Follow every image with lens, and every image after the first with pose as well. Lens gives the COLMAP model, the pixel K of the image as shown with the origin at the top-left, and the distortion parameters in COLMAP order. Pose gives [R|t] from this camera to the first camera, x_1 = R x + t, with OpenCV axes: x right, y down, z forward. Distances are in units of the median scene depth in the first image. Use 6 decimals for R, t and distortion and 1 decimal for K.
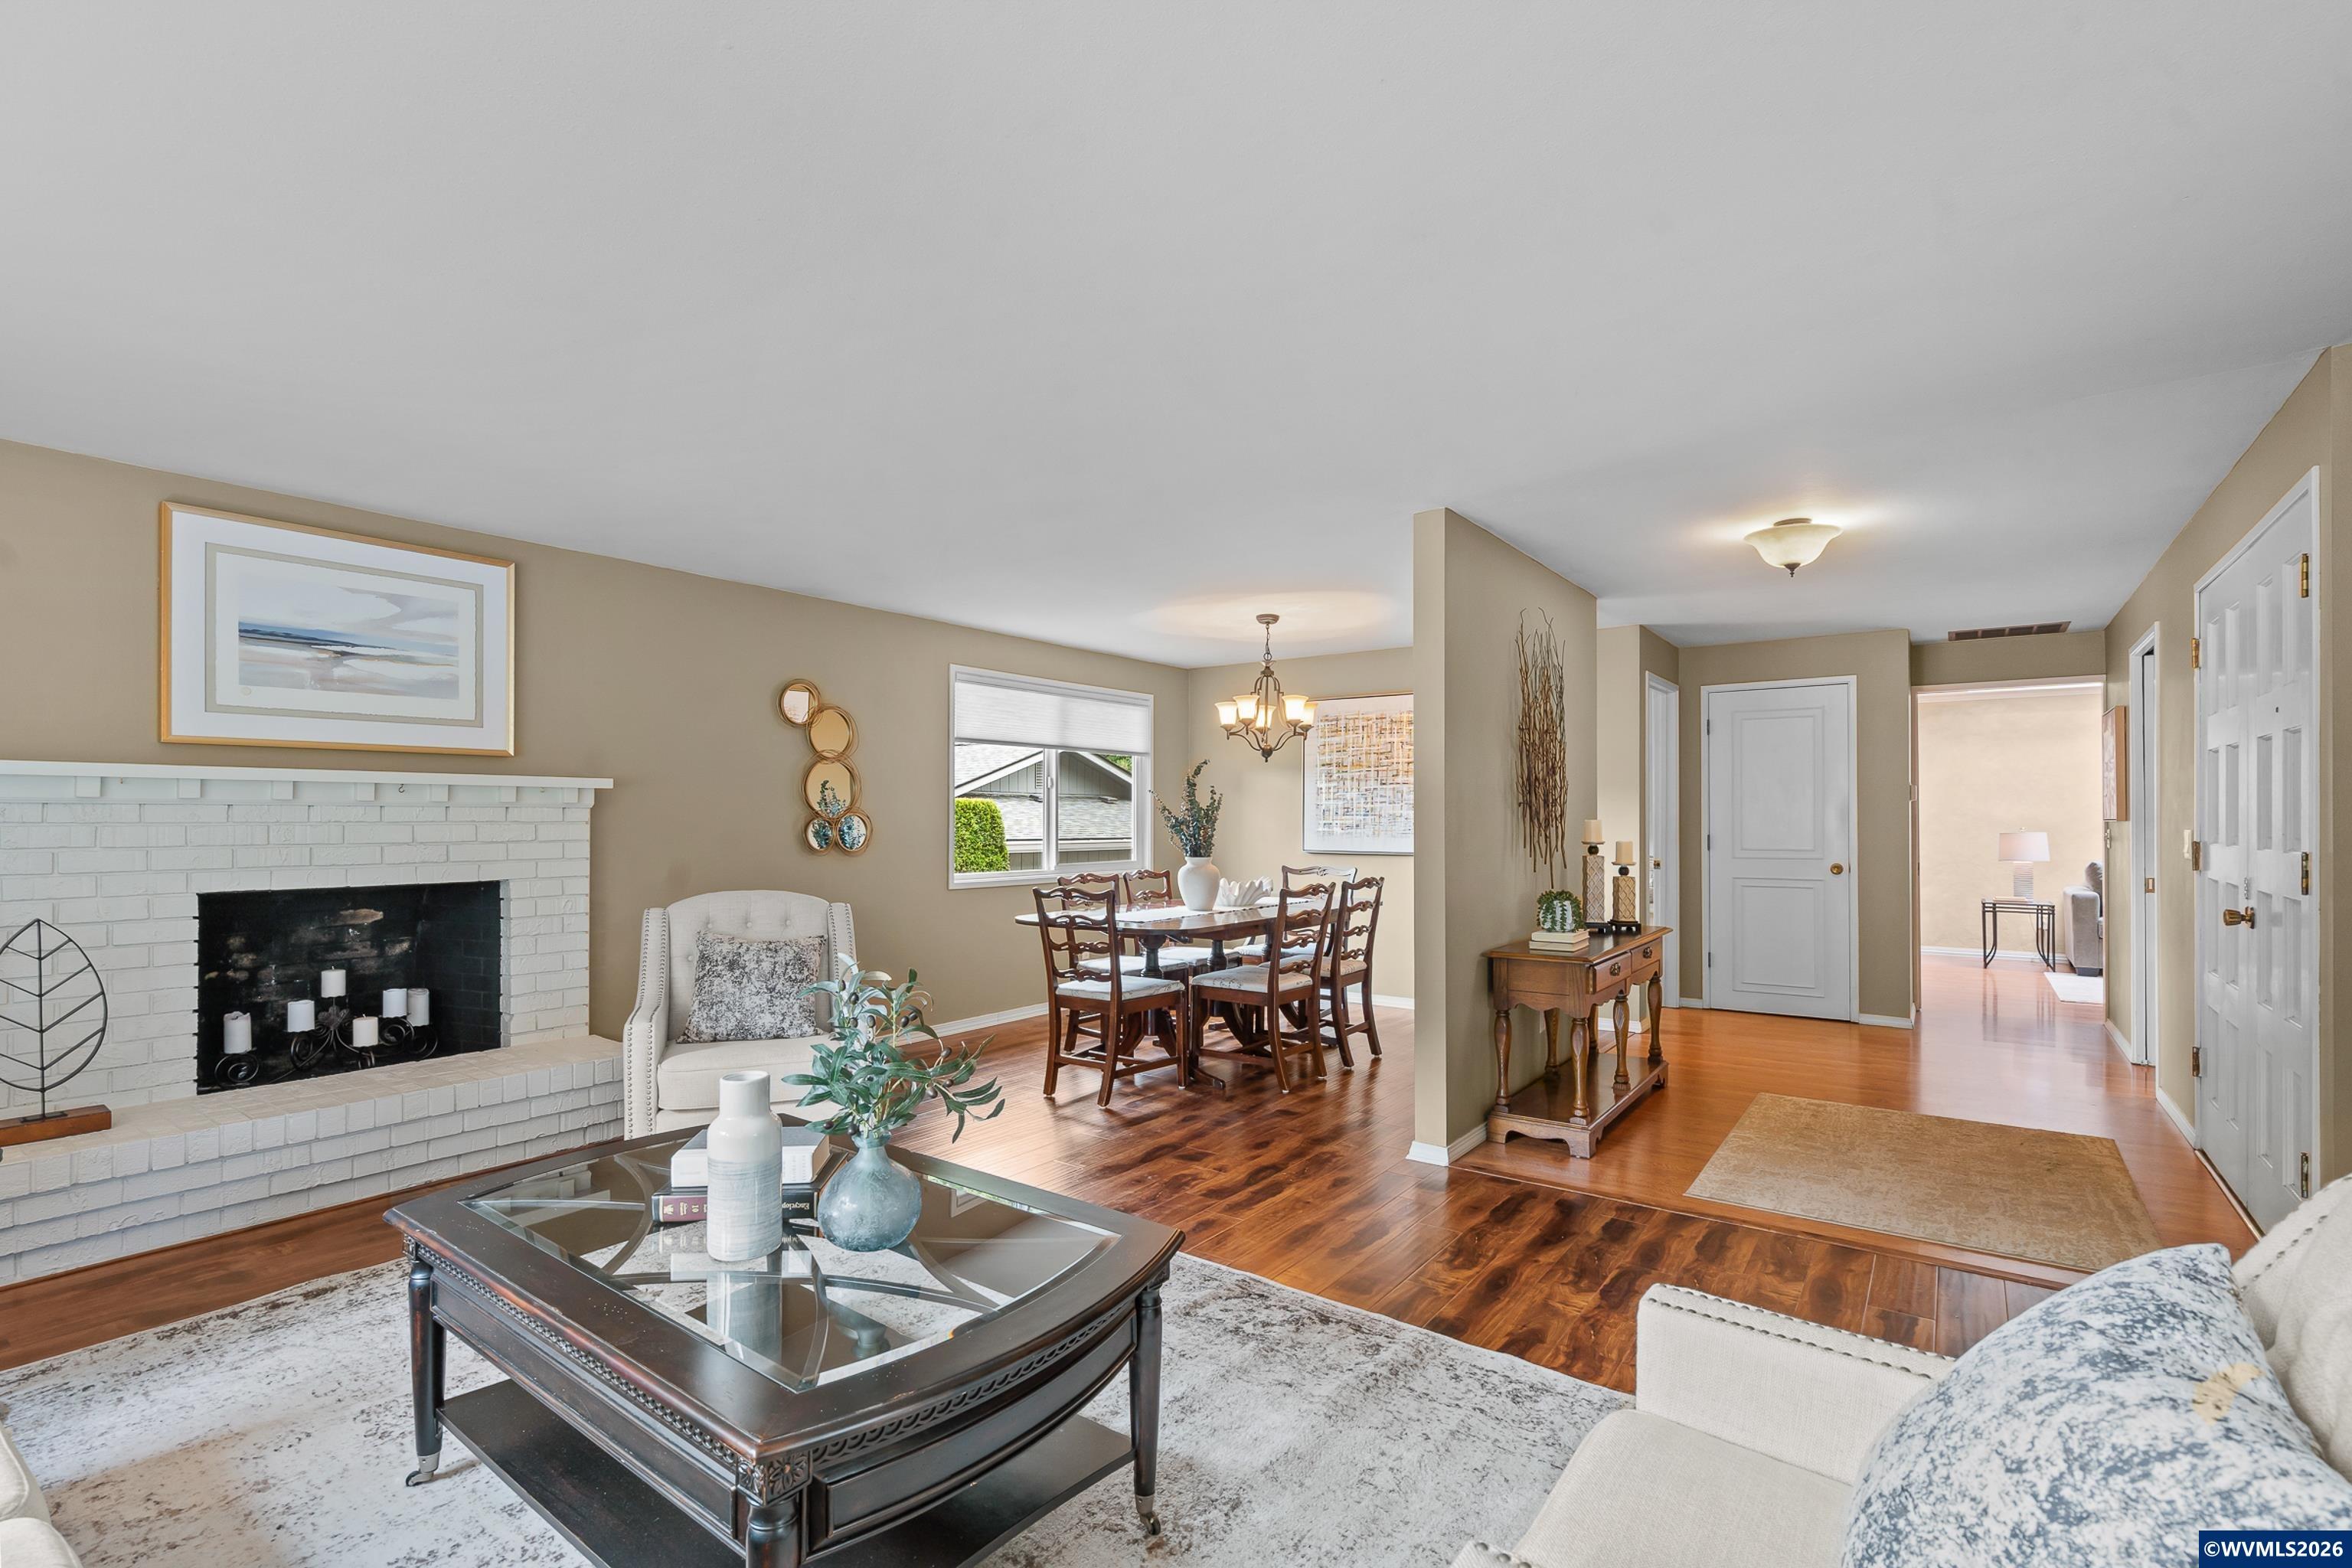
lens RADIAL K [[1070.0, 0, 1150.4], [0, 1070.0, 807.2], [0, 0, 1]] dist [-0.004038, 0.003139]
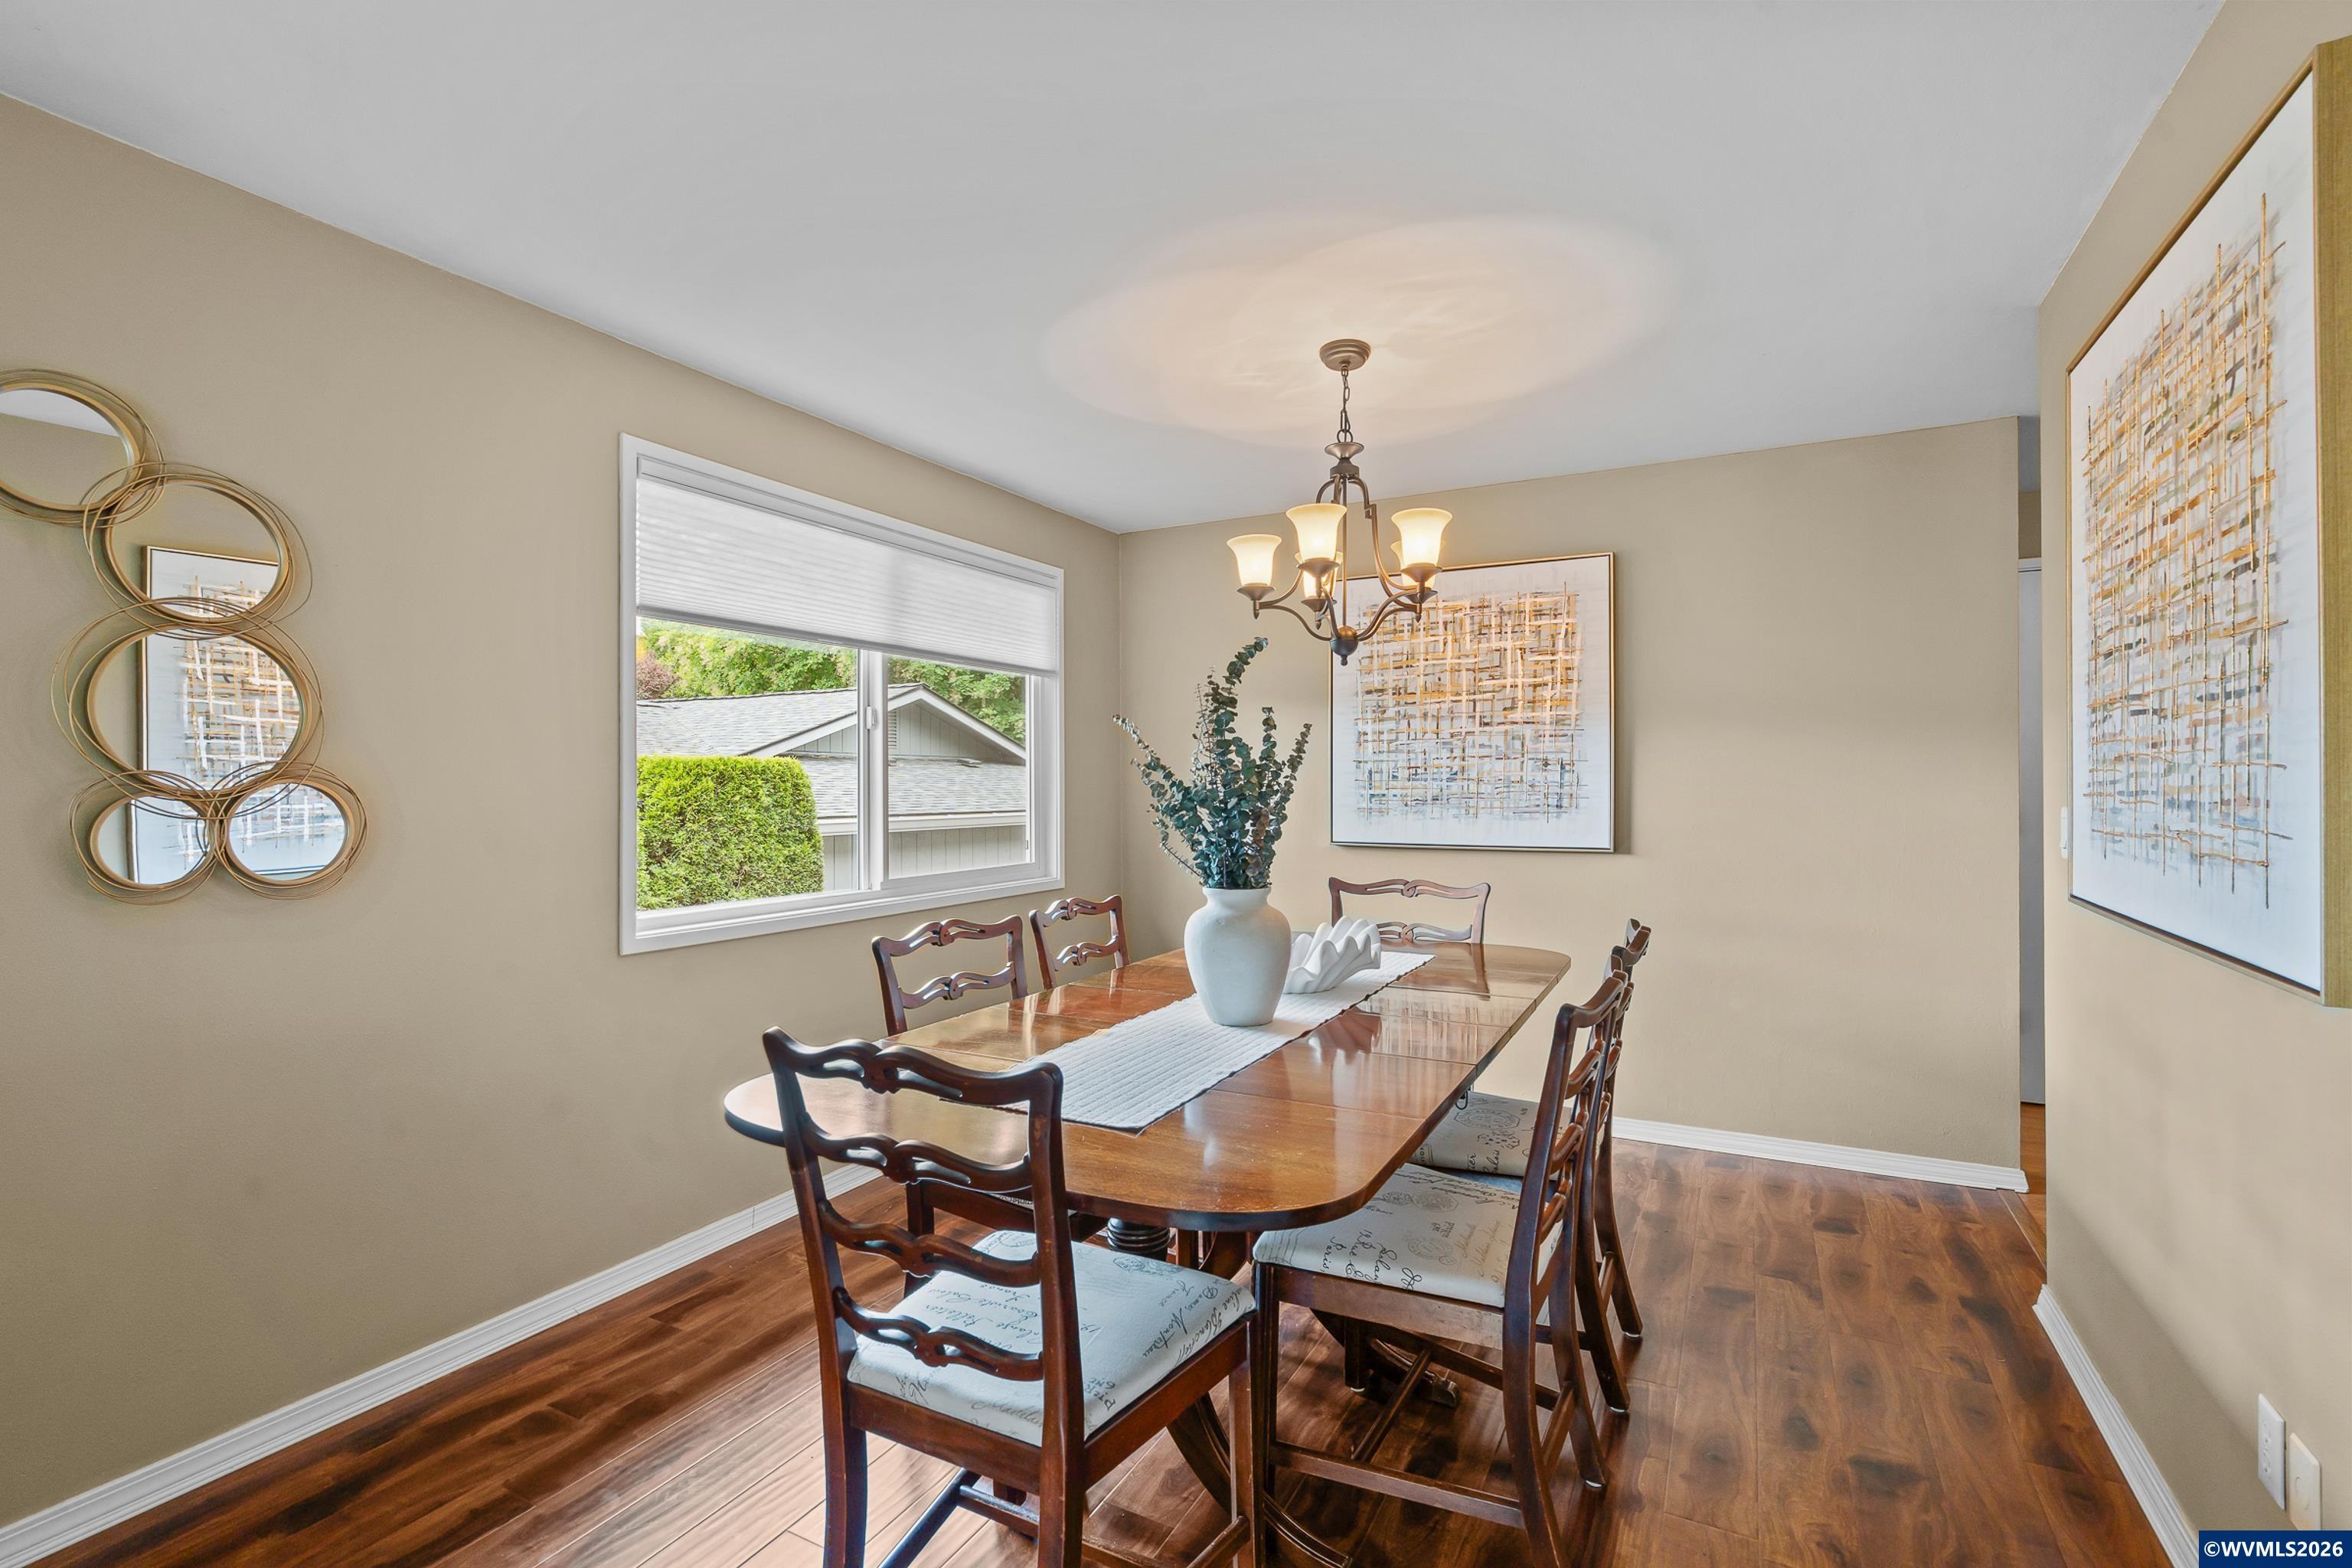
lens RADIAL K [[1070.0, 0, 1169.3], [0, 1070.0, 776.8], [0, 0, 1]] dist [-0.004038, 0.003139]
pose [[0.988618, -0.002589, 0.150427, -0.044637], [0.002121, 0.999992, 0.003272, 0.005379], [-0.150434, -0.002916, 0.988616, 0.703933]]
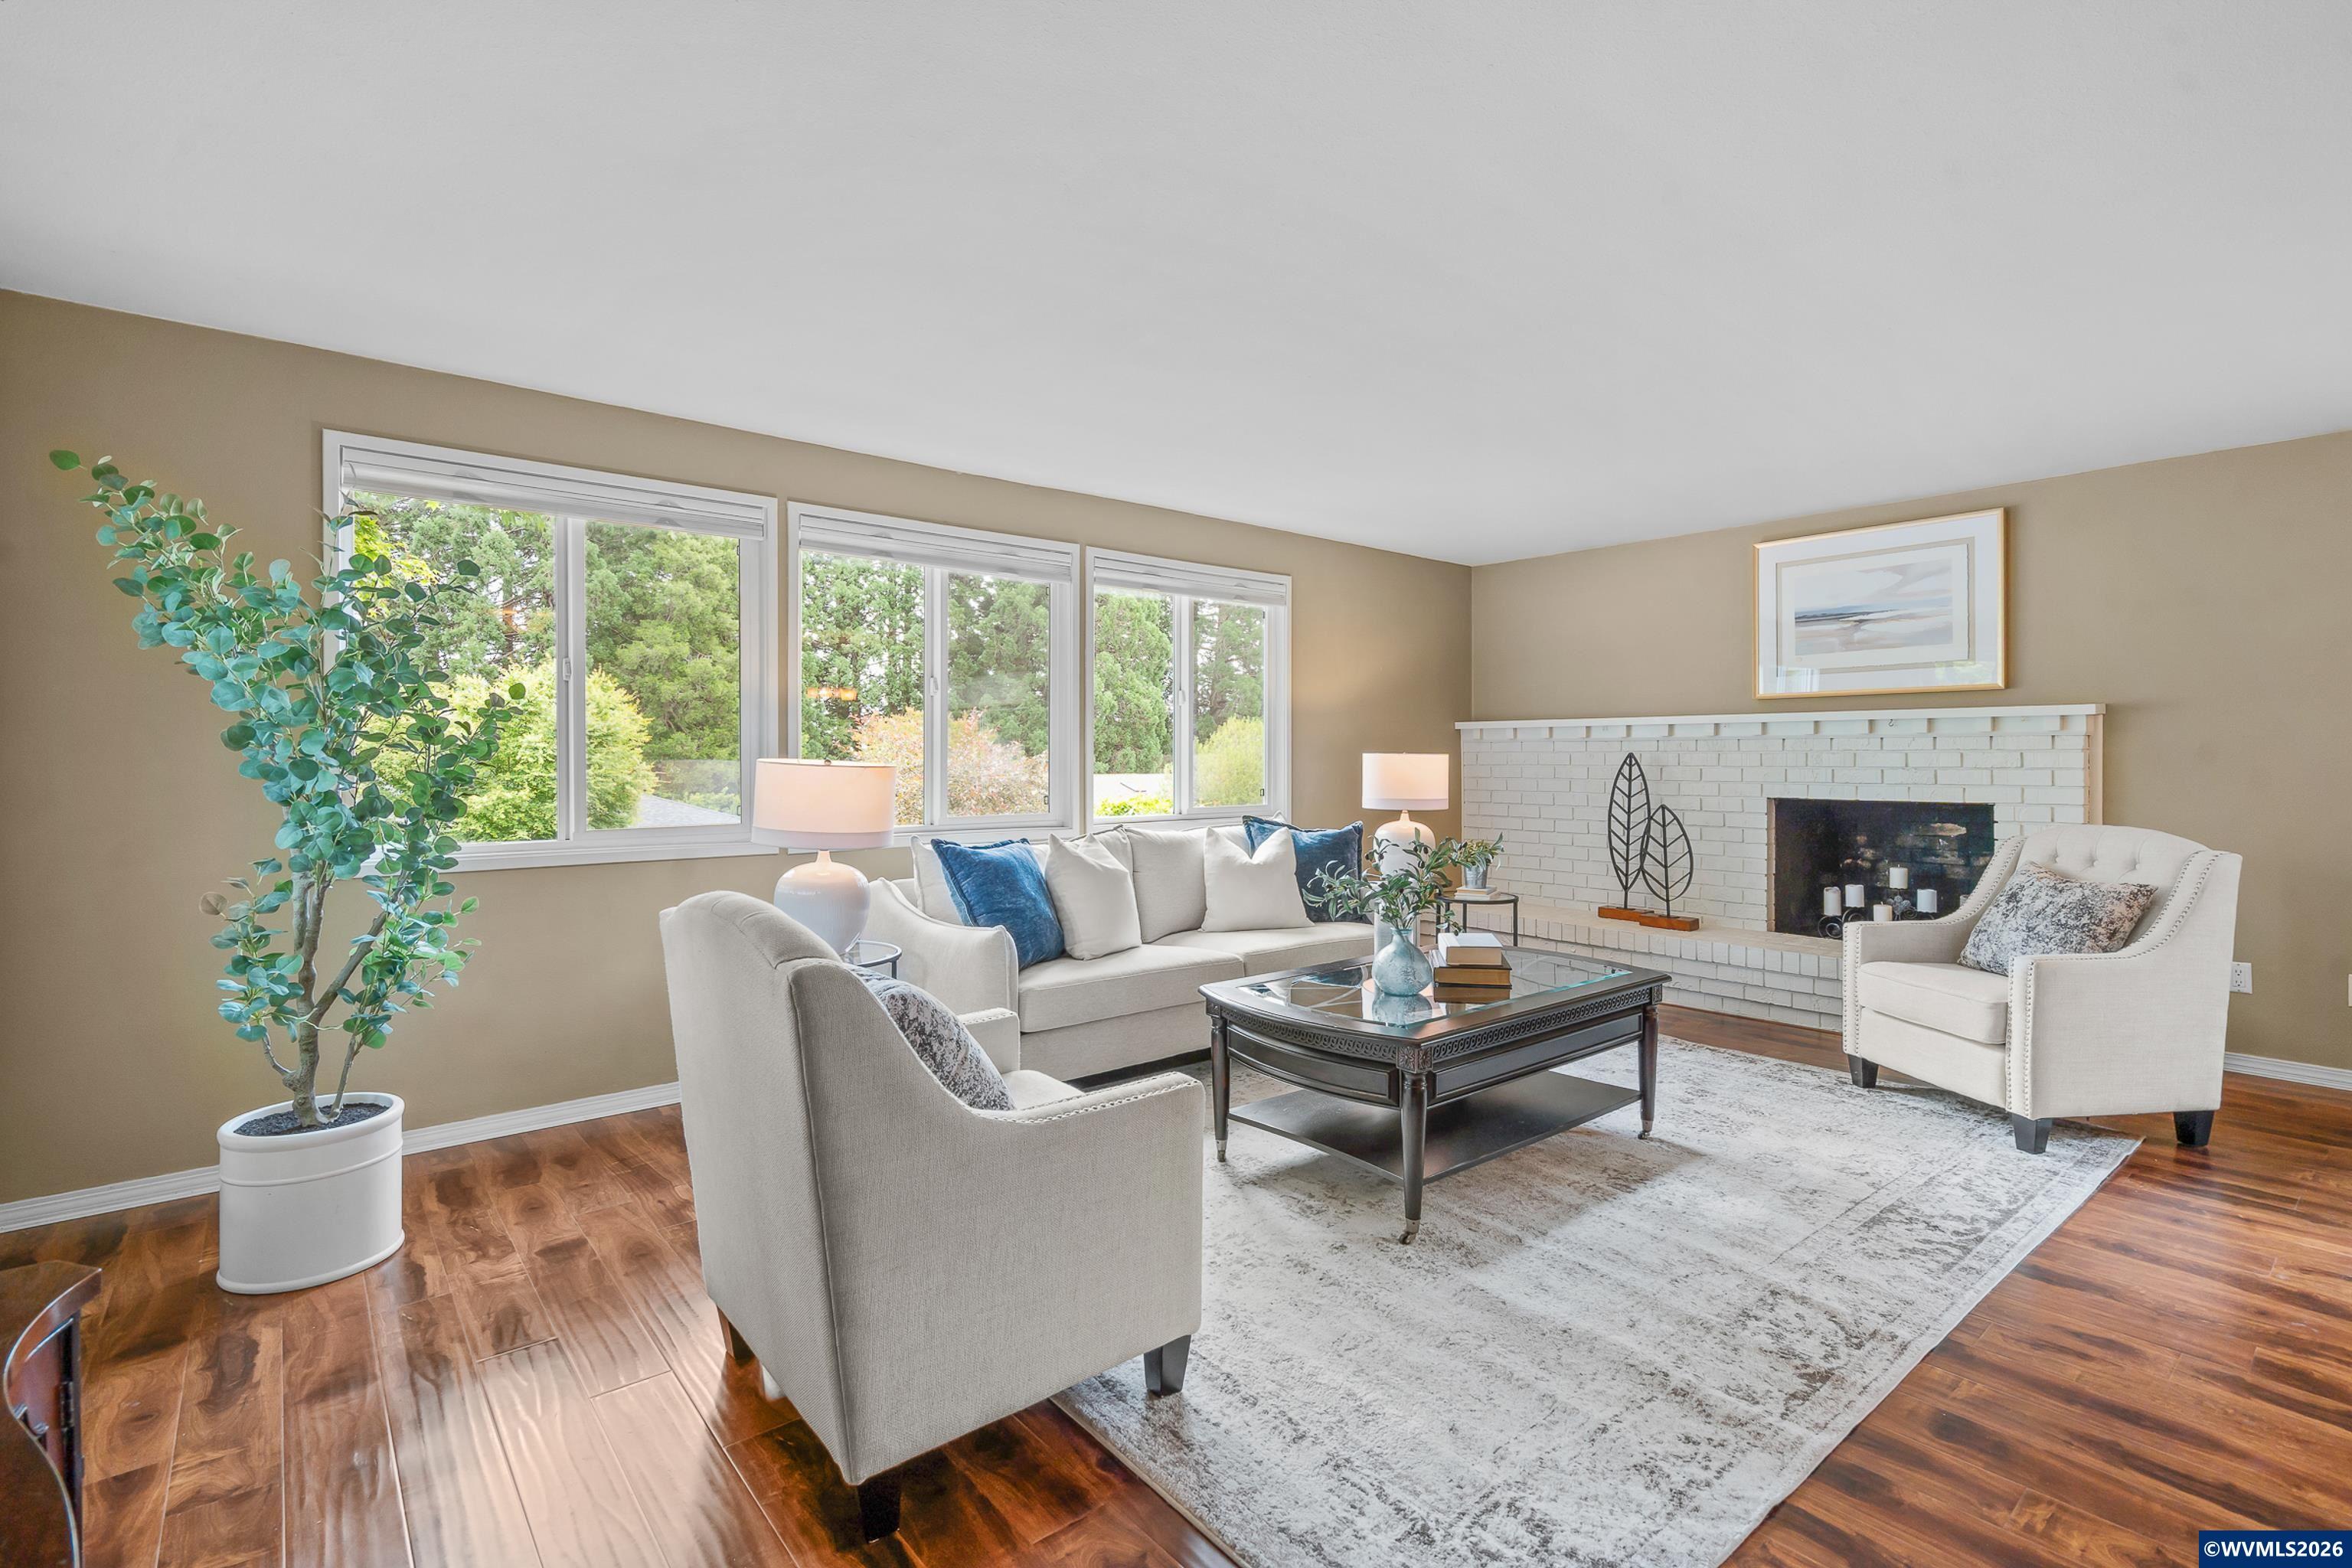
lens RADIAL K [[1070.0, 0, 1217.7], [0, 1070.0, 772.9], [0, 0, 1]] dist [-0.004038, 0.003139]
pose [[-0.207962, 0.013538, -0.978043, 0.553960], [0.011480, 0.999869, 0.011399, 0.014040], [0.978070, -0.008857, -0.208090, 0.407746]]
